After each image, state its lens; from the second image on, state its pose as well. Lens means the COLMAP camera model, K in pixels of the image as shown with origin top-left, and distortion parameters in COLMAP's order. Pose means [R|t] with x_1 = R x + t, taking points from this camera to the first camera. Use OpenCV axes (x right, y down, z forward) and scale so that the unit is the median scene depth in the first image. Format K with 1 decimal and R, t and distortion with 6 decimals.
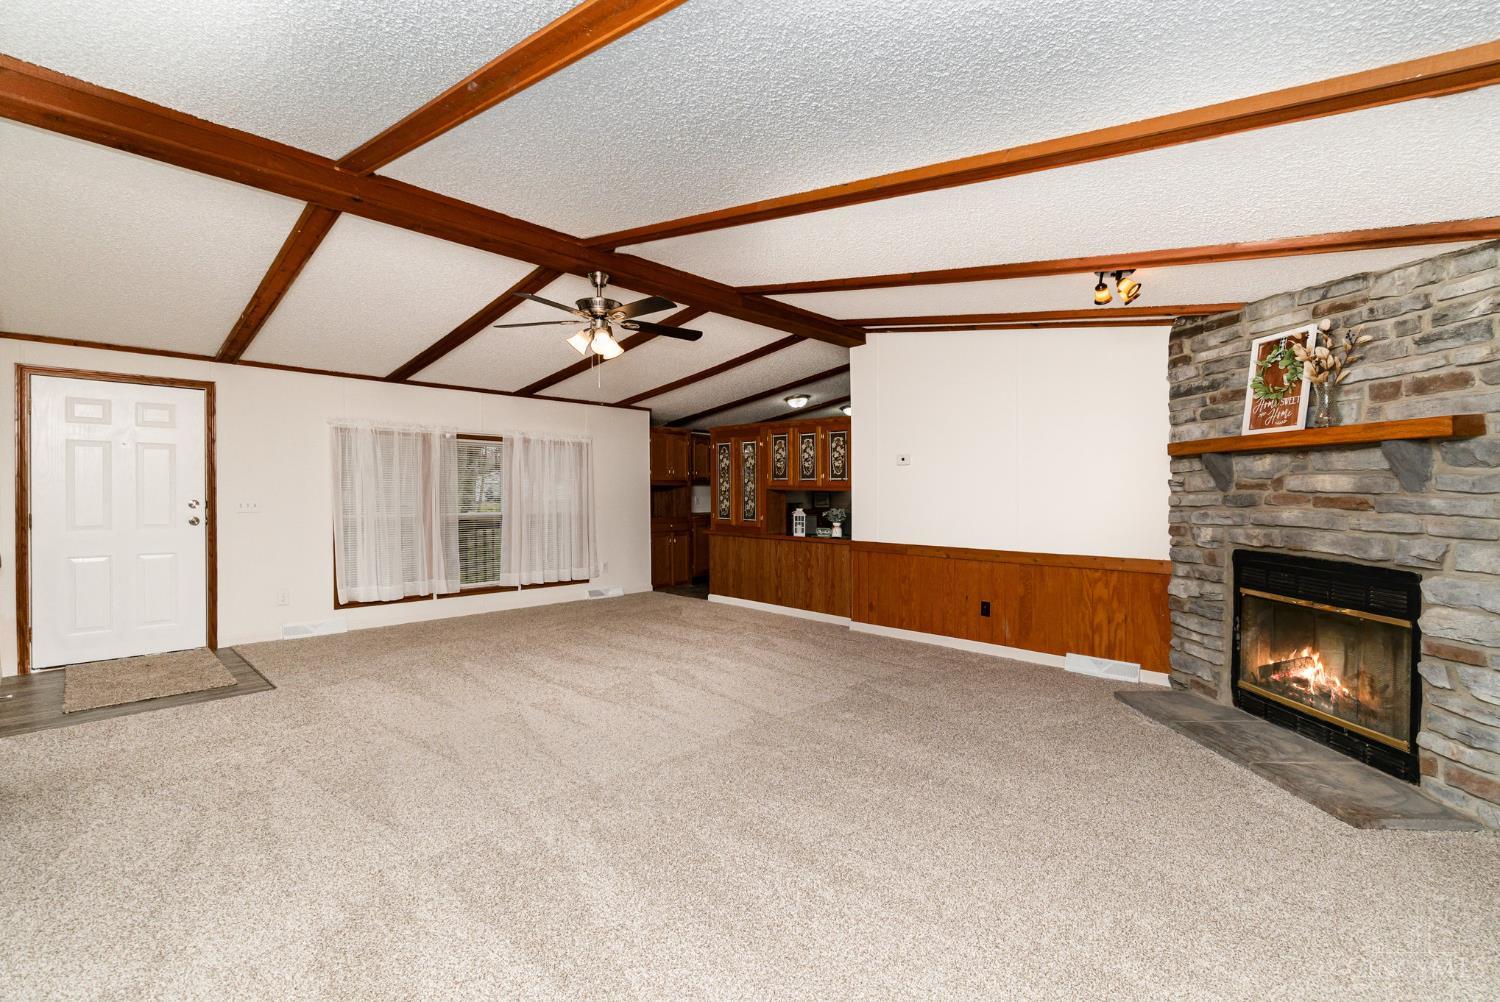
lens RADIAL K [[662.5, 0, 743.4], [0, 662.5, 492.6], [0, 0, 1]] dist [0.001312, 0.000492]
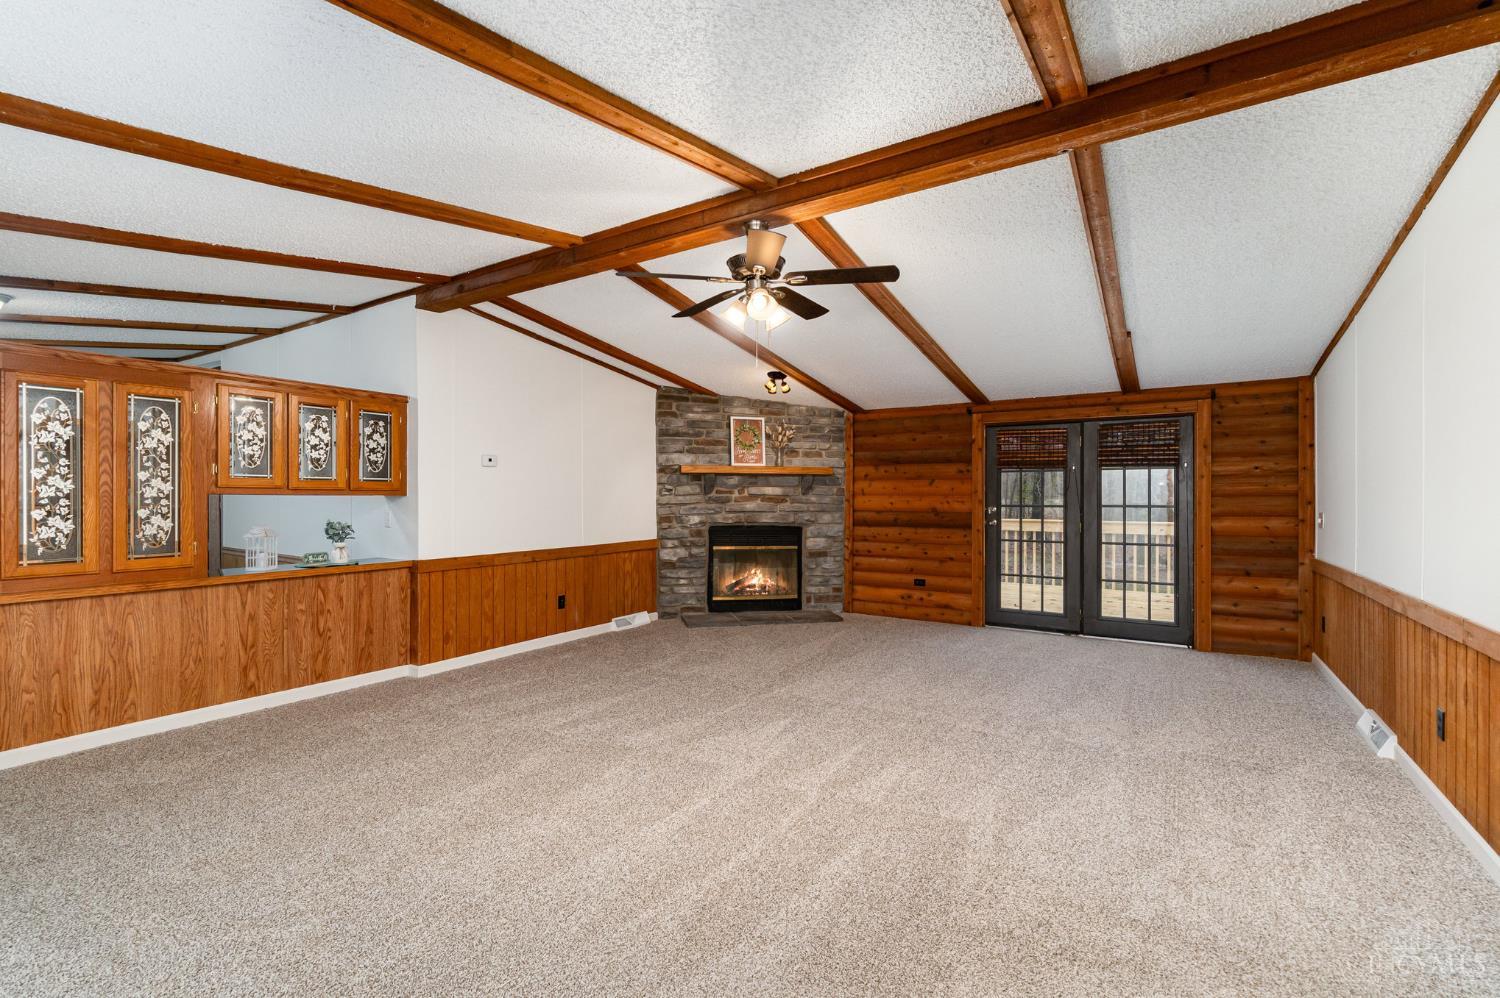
lens RADIAL K [[662.5, 0, 743.4], [0, 662.5, 490.6], [0, 0, 1]] dist [0.001312, 0.000492]
pose [[-0.189351, 0.004285, 0.981900, -1.026982], [0.004662, 0.999983, -0.003465, -0.006085], [-0.981898, 0.003921, -0.189368, 1.209285]]
